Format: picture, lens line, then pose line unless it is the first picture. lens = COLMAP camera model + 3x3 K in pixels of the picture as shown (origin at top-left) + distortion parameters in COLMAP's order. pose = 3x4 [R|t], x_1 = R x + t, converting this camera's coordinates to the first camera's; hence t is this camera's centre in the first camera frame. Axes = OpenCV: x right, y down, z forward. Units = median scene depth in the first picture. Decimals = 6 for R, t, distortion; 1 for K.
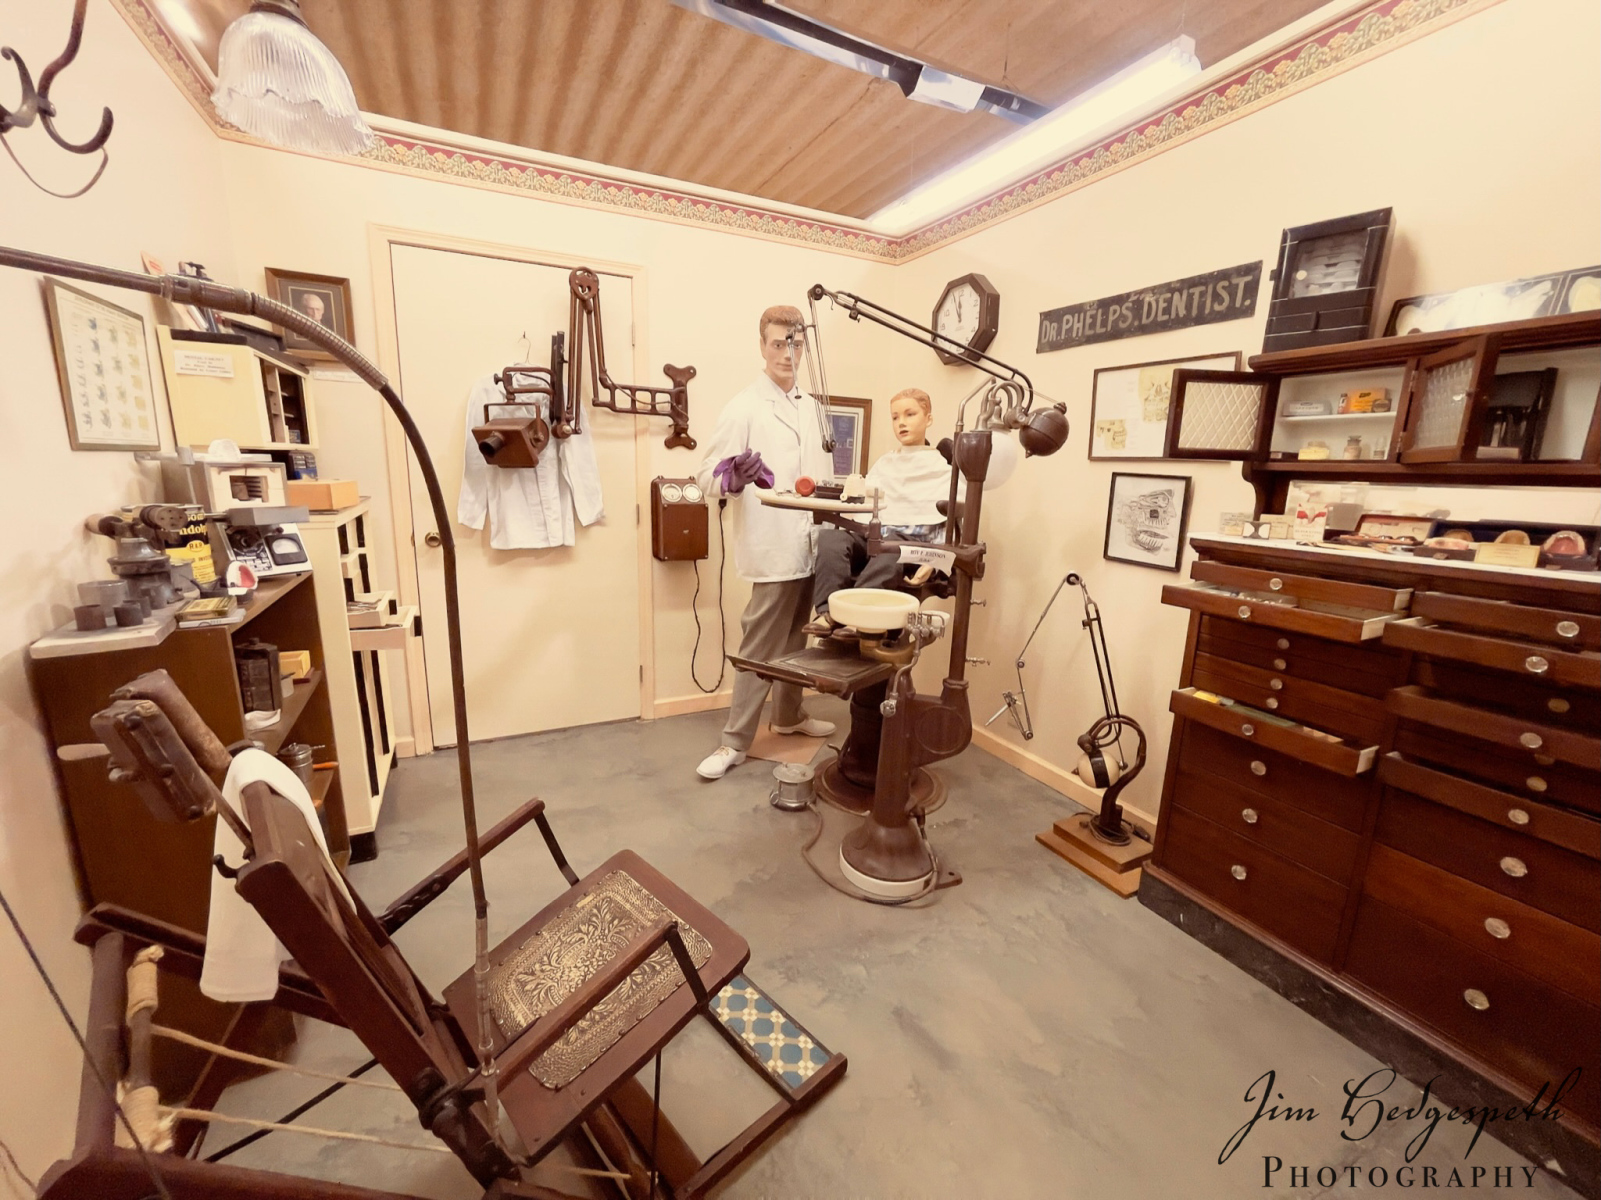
lens RADIAL K [[674.1, 0, 798.4], [0, 674.1, 601.6], [0, 0, 1]] dist [-0.004419, 0.002438]
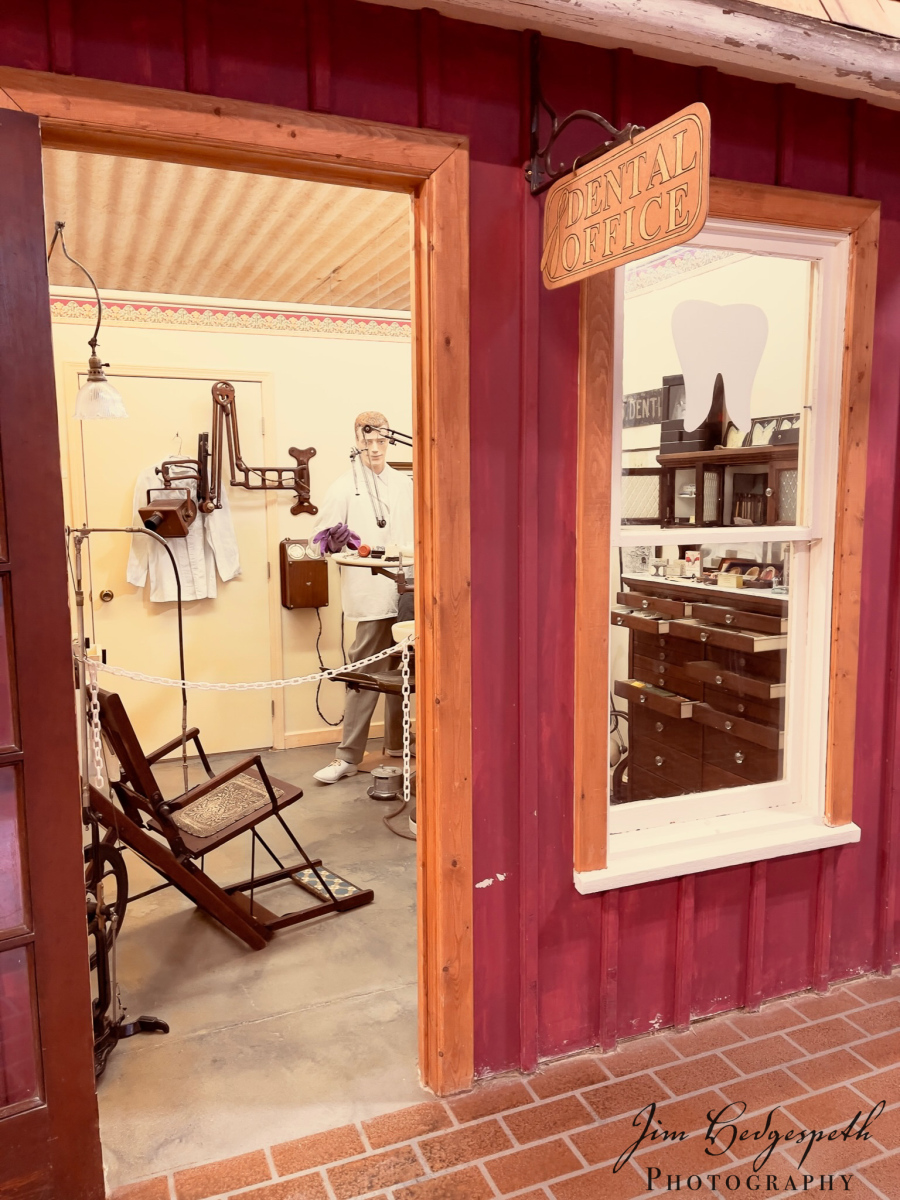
lens RADIAL K [[933.2, 0, 454.3], [0, 933.2, 595.7], [0, 0, 1]] dist [0.067290, -0.093898]
pose [[0.996981, -0.028509, -0.072220, 0.234457], [0.021831, 0.995554, -0.091627, 0.083186], [0.074511, 0.089774, 0.993171, -0.697088]]
